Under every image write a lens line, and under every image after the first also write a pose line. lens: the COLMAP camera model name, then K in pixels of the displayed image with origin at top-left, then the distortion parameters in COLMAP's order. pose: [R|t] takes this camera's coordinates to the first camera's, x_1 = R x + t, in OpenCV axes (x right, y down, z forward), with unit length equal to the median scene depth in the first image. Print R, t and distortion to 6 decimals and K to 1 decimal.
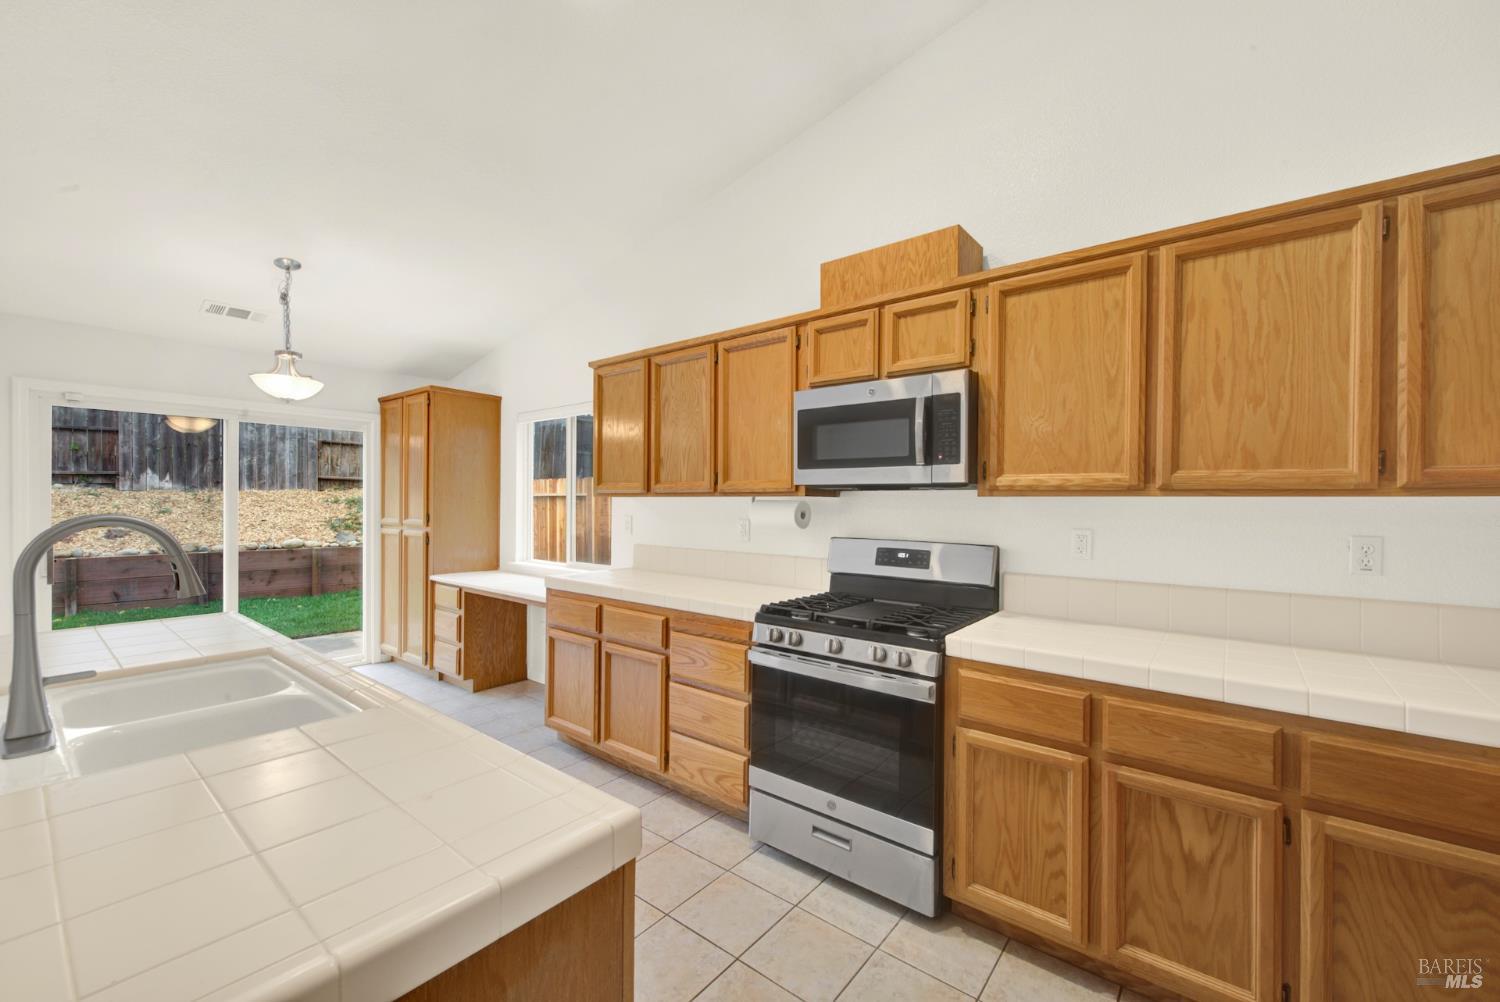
lens RADIAL K [[601.3, 0, 756.7], [0, 601.3, 503.3], [0, 0, 1]] dist [0.001438, -0.002710]
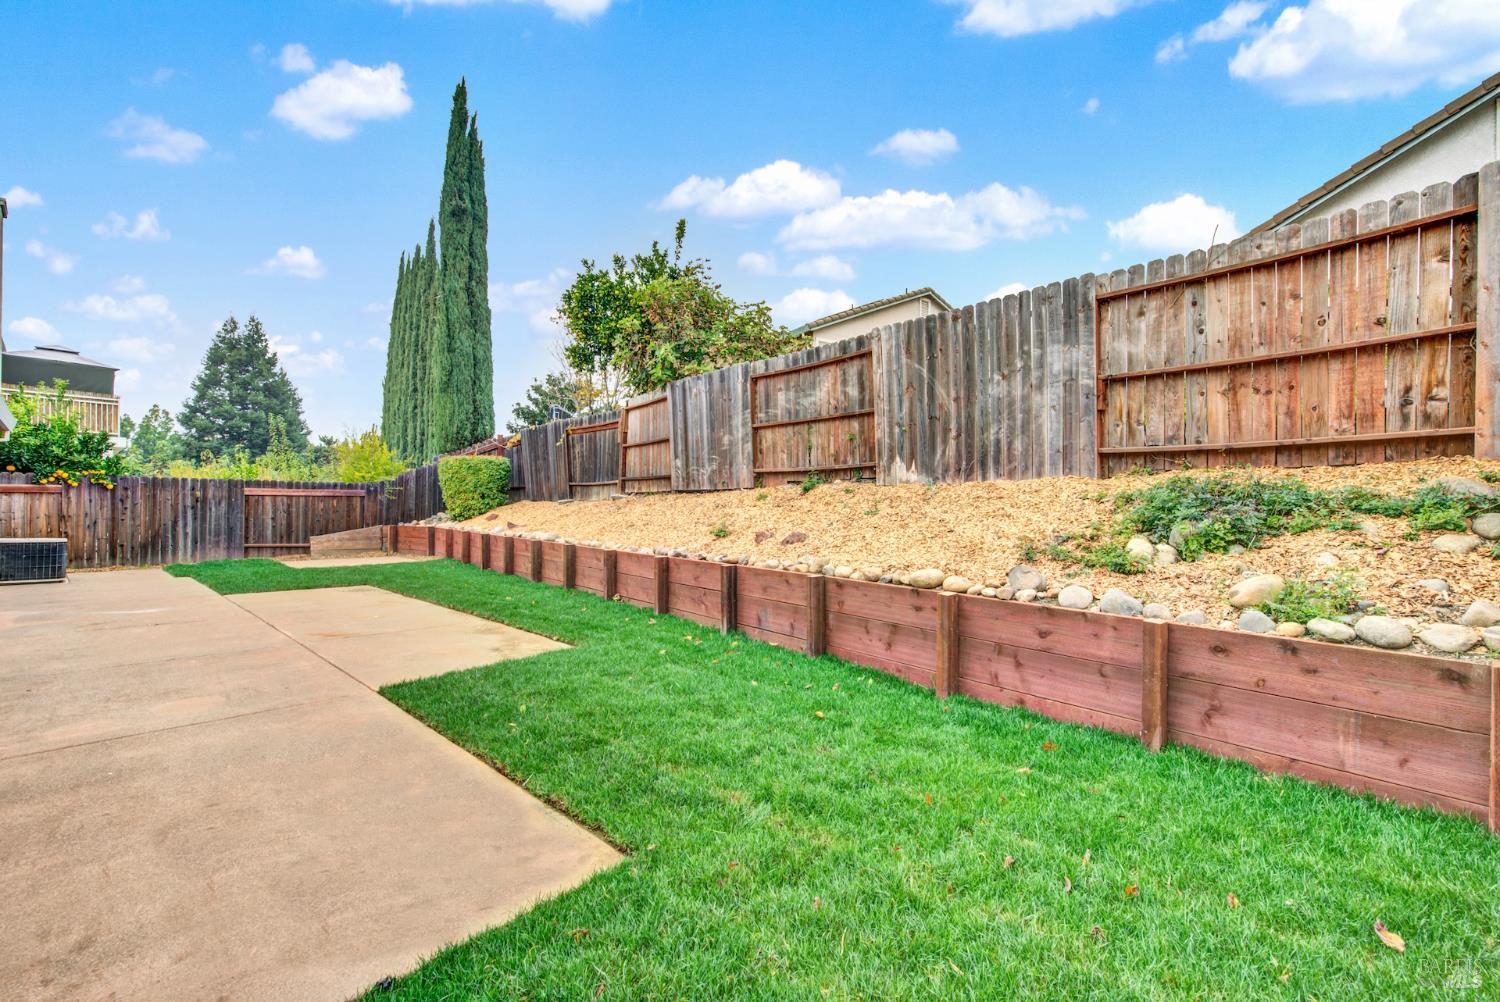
lens RADIAL K [[601.3, 0, 756.7], [0, 601.3, 503.3], [0, 0, 1]] dist [0.001438, -0.002710]
pose [[-0.038377, -0.004712, -0.999252, -0.259496], [-0.013785, 0.999896, -0.004186, 0.007580], [0.999168, 0.013614, -0.038438, 0.882794]]
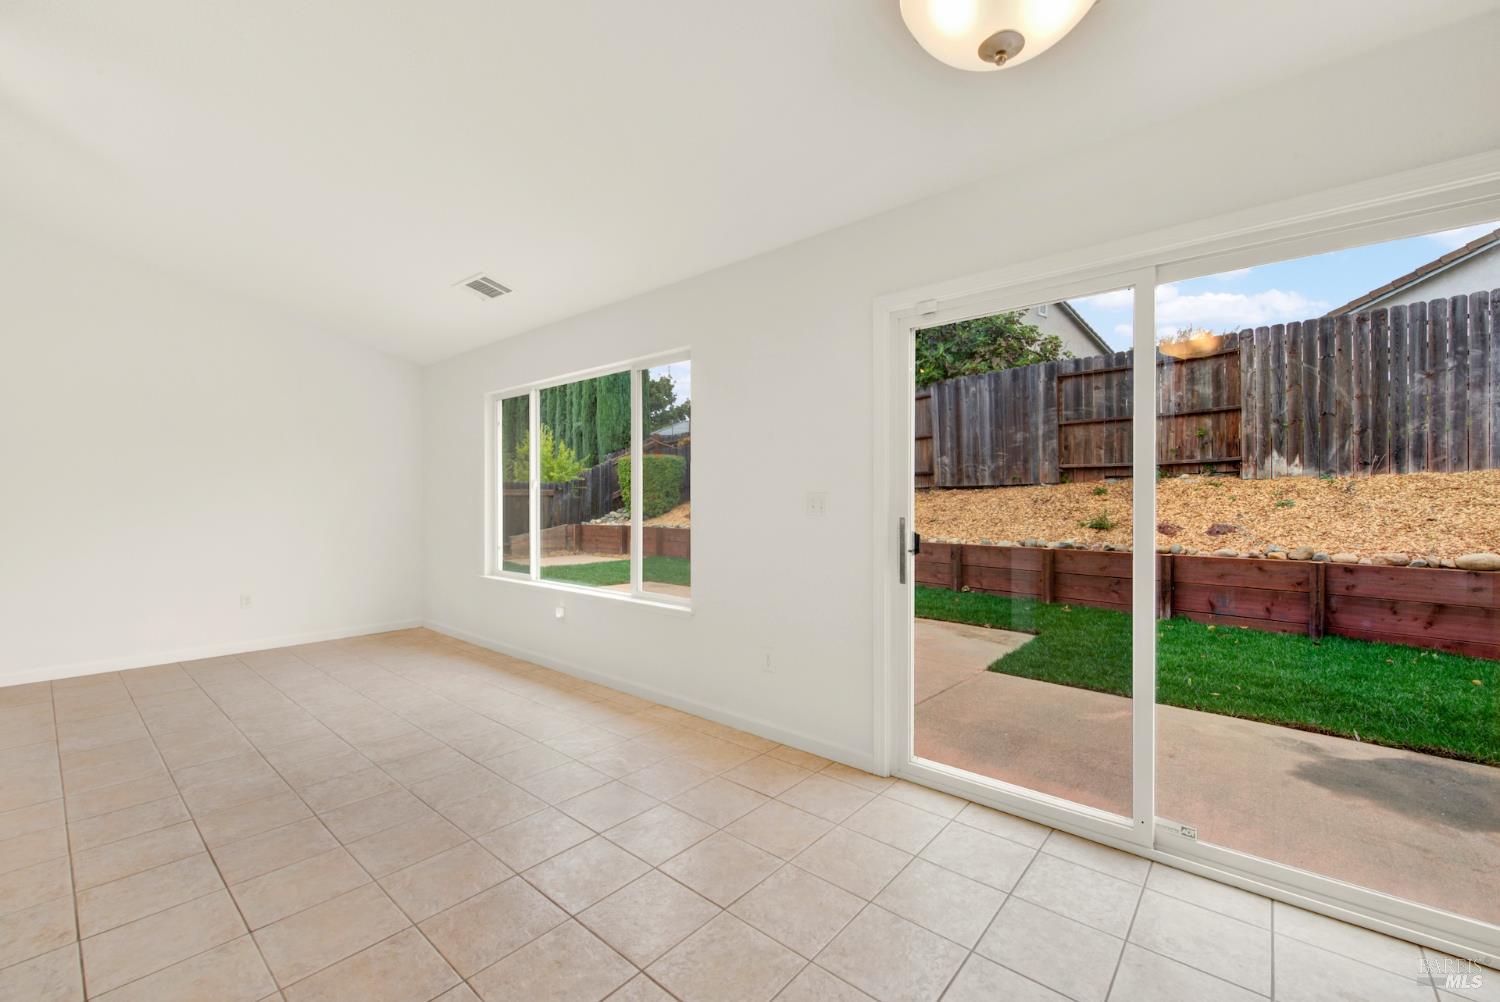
lens RADIAL K [[611.5, 0, 756.0], [0, 611.5, 504.5], [0, 0, 1]] dist [0.000753, -0.002369]
pose [[-0.029587, -0.000807, -0.999562, -0.190783], [-0.006005, 0.999982, -0.000629, 0.018677], [0.999544, 0.005984, -0.029592, 0.350823]]
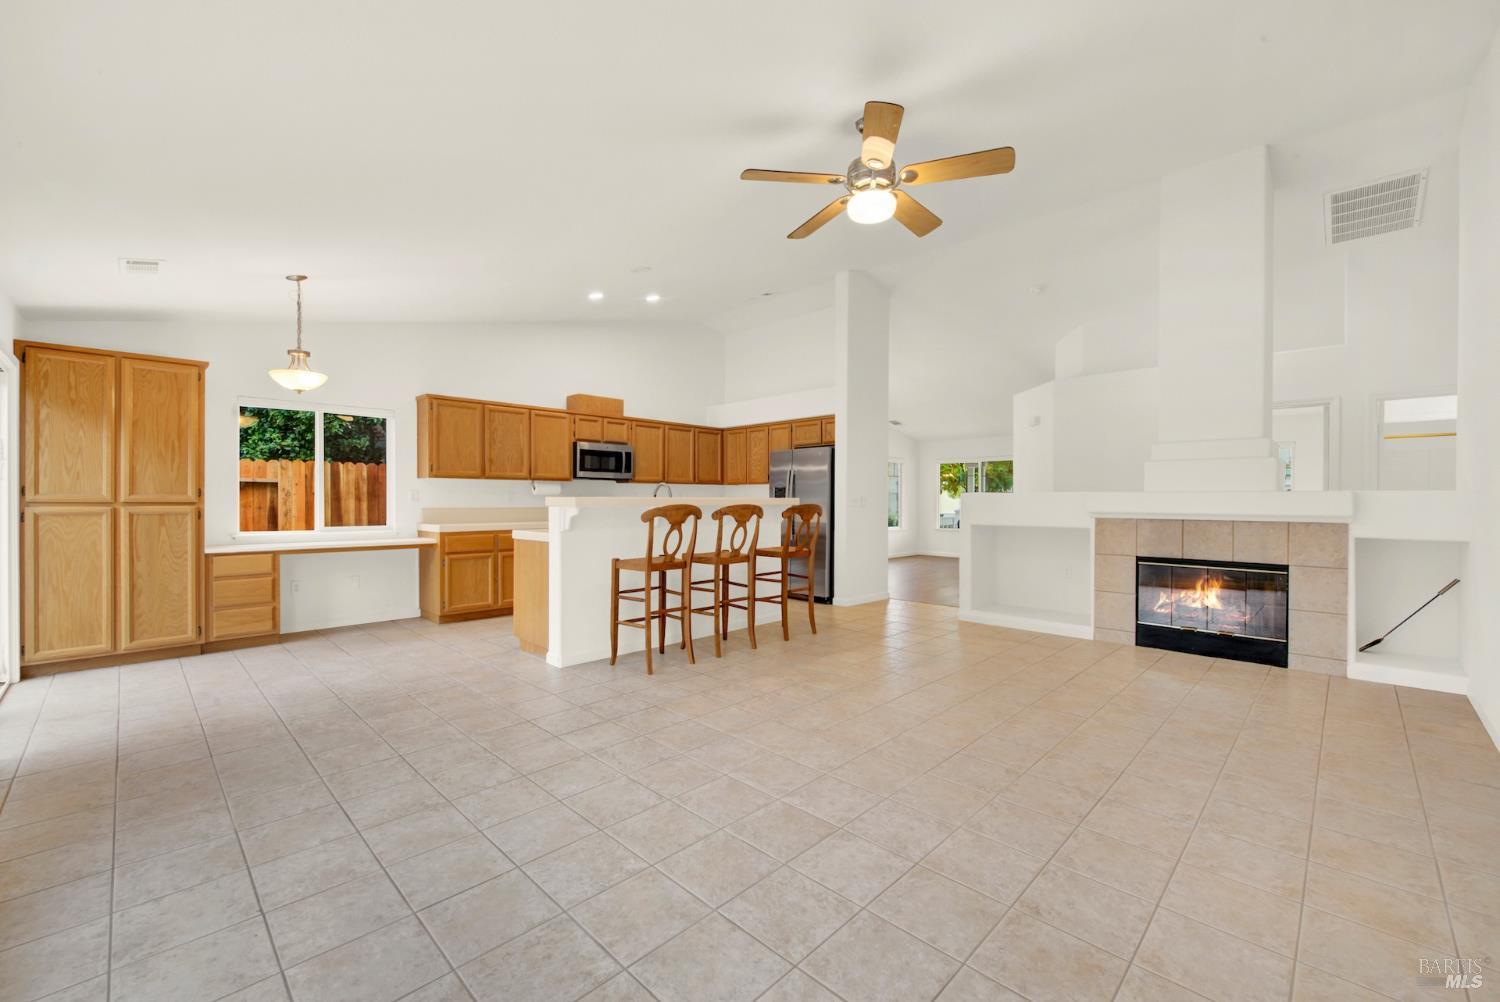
lens RADIAL K [[601.3, 0, 756.7], [0, 601.3, 503.3], [0, 0, 1]] dist [0.001438, -0.002710]
pose [[0.091417, -0.012995, 0.995728, -0.741473], [0.001160, 0.999916, 0.012943, 0.015475], [-0.995812, -0.000029, 0.091425, -0.006457]]
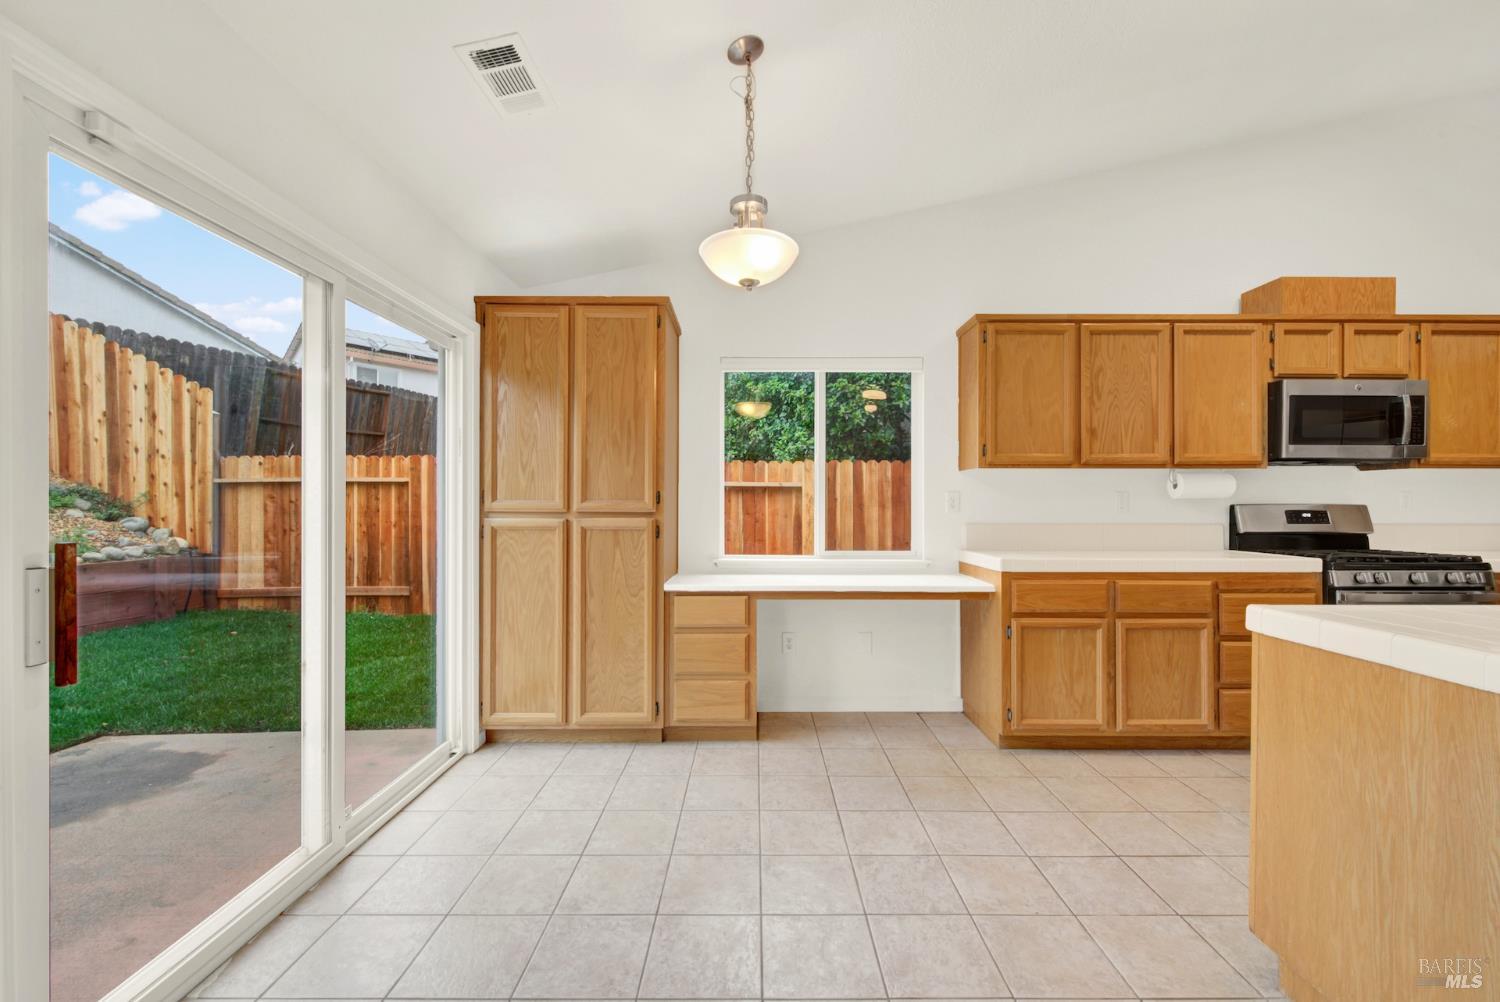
lens RADIAL K [[611.5, 0, 756.0], [0, 611.5, 504.5], [0, 0, 1]] dist [0.000753, -0.002369]
pose [[0.782416, -0.005485, 0.622732, -0.448796], [0.005673, 0.999982, 0.001680, 0.016120], [-0.622731, 0.002218, 0.782433, 0.209591]]
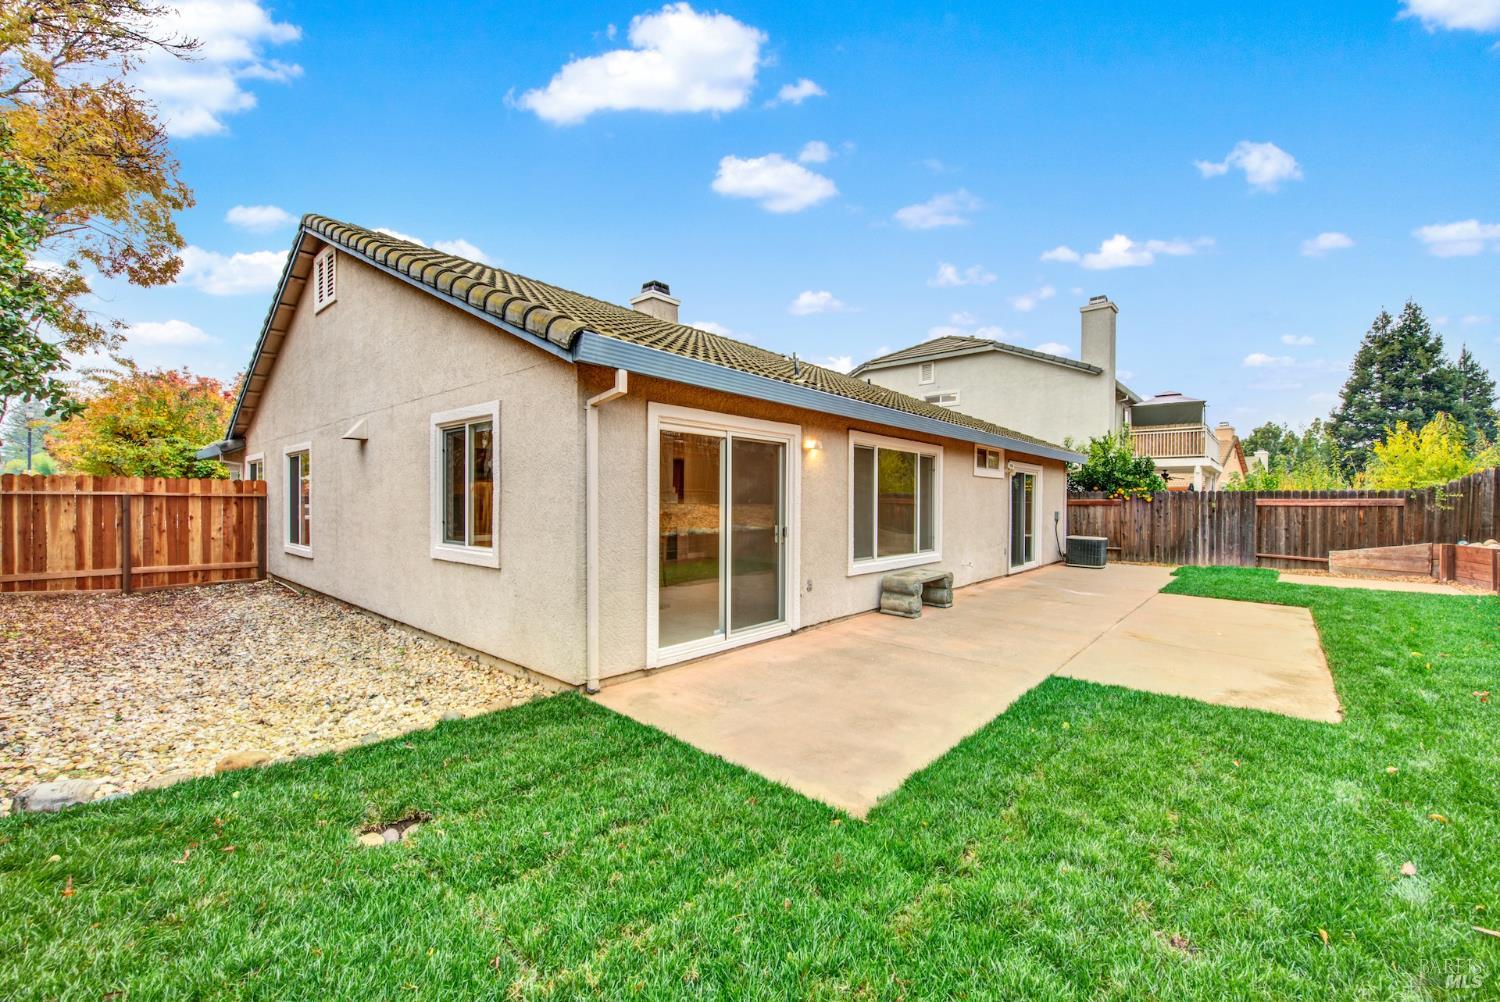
lens RADIAL K [[601.3, 0, 756.7], [0, 601.3, 503.3], [0, 0, 1]] dist [0.001438, -0.002710]
pose [[-0.998899, -0.011319, 0.045530, -0.494820], [-0.011101, 0.999926, 0.005044, -0.001034], [-0.045583, 0.004534, -0.998950, 1.143688]]
